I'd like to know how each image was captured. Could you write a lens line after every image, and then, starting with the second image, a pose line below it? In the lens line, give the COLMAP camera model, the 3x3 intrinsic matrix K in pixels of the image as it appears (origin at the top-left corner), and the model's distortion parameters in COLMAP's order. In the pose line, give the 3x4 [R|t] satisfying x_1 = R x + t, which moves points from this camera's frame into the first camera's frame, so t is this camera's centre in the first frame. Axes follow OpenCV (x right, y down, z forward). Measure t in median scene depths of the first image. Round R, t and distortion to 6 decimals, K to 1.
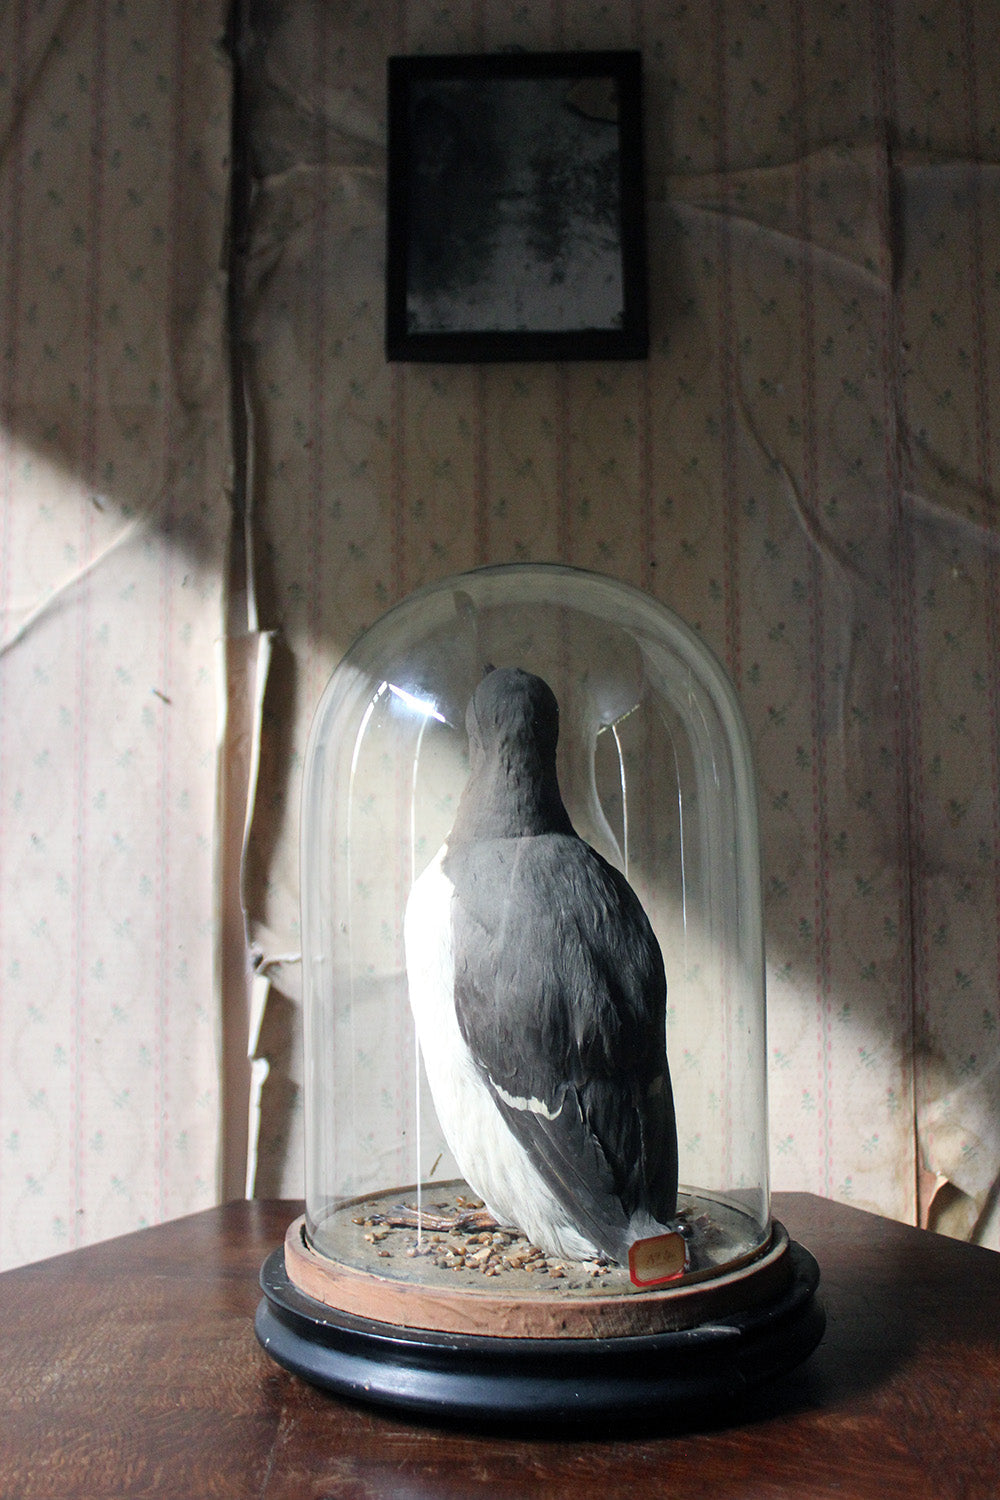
lens RADIAL K [[1724.3, 0, 485.4], [0, 1724.3, 726.8], [0, 0, 1]] dist [-0.112284, 0.134770]
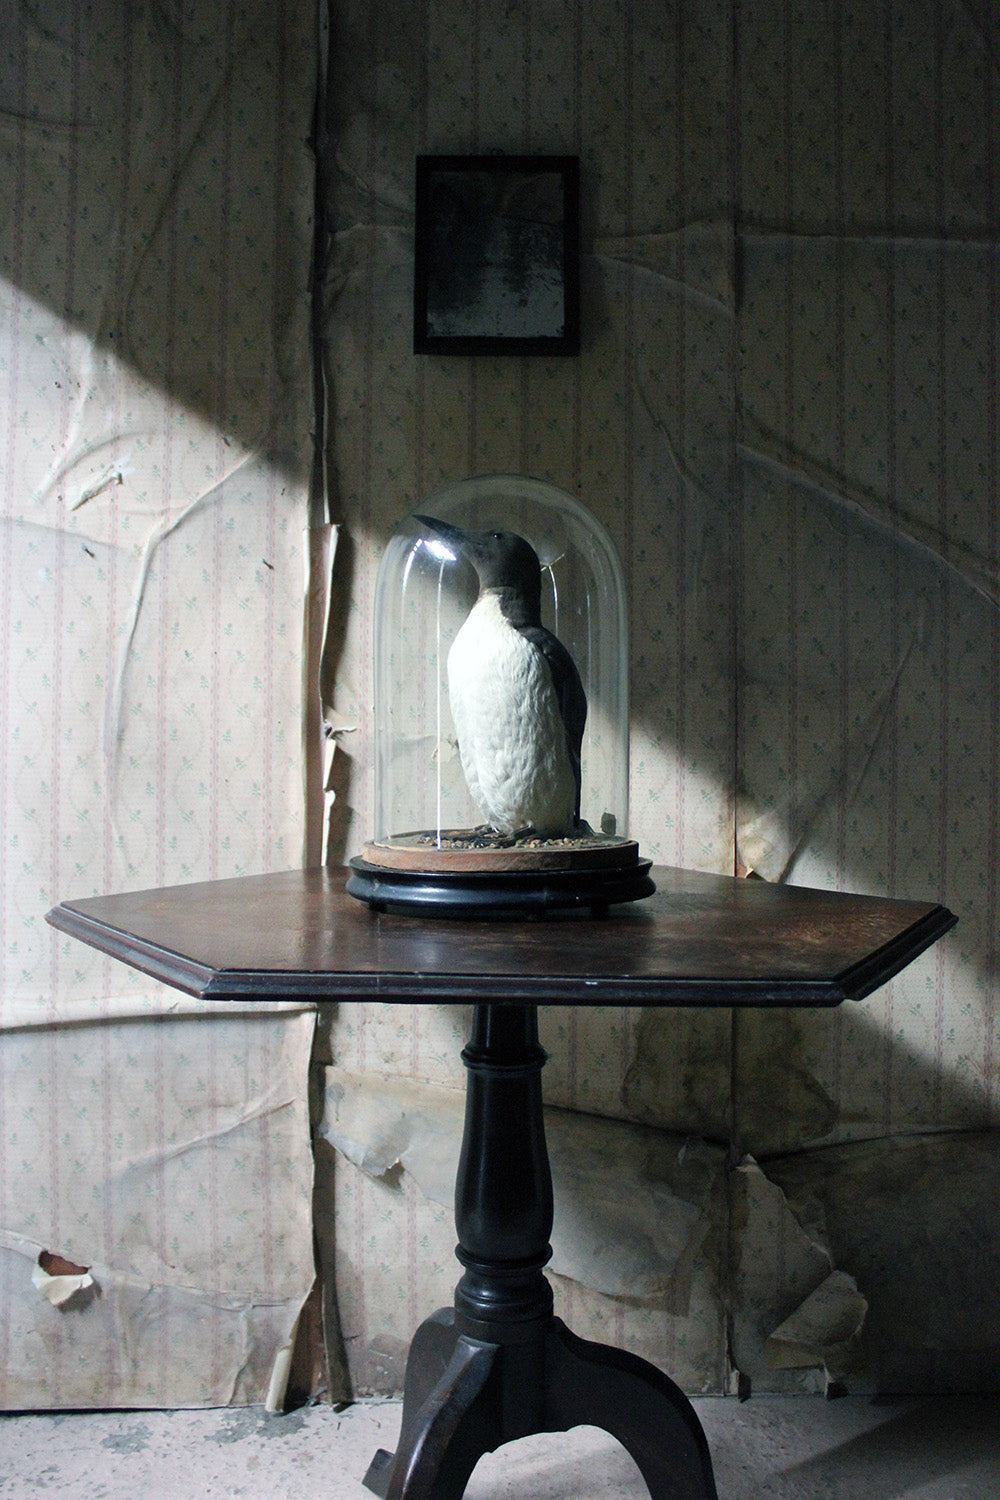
lens RADIAL K [[1629.4, 0, 476.5], [0, 1629.4, 813.9], [0, 0, 1]] dist [-0.139323, 0.179975]
pose [[0.999244, 0.012848, 0.036706, -0.049014], [-0.015750, 0.996679, 0.079895, 0.089411], [-0.035558, -0.080413, 0.996127, -0.513153]]
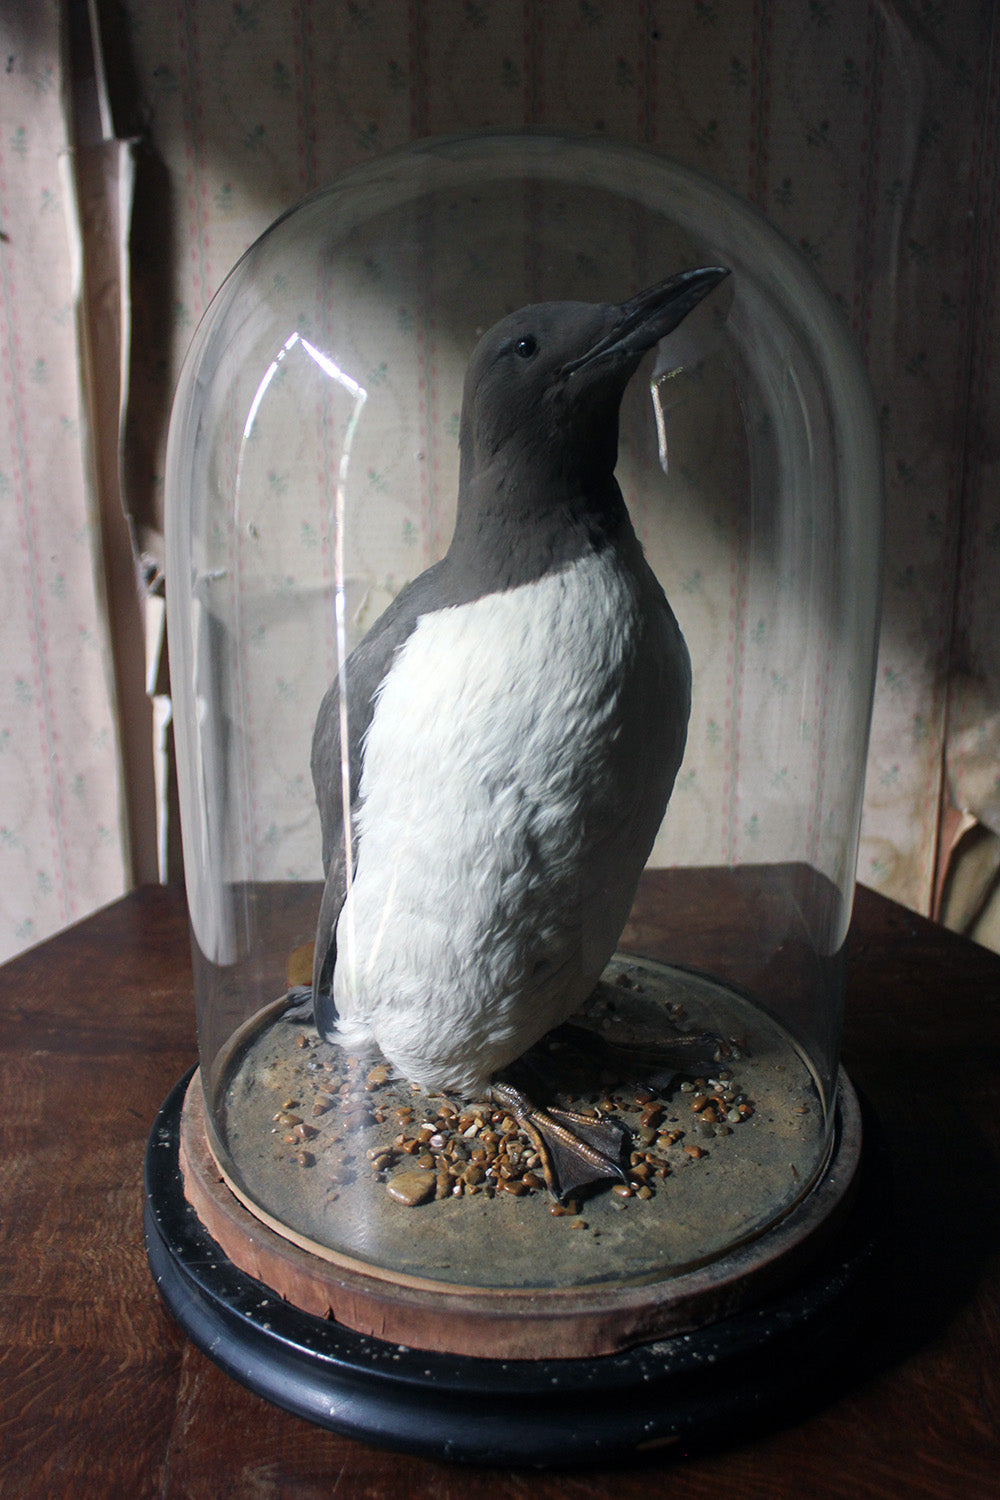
lens RADIAL K [[1479.5, 0, 485.7], [0, 1479.5, 739.0], [0, 0, 1]] dist [-0.131552, 0.155584]
pose [[0.999153, -0.020507, 0.035689, -0.002146], [0.005662, 0.927289, 0.374303, -0.047726], [-0.040770, -0.373784, 0.926619, 0.327019]]
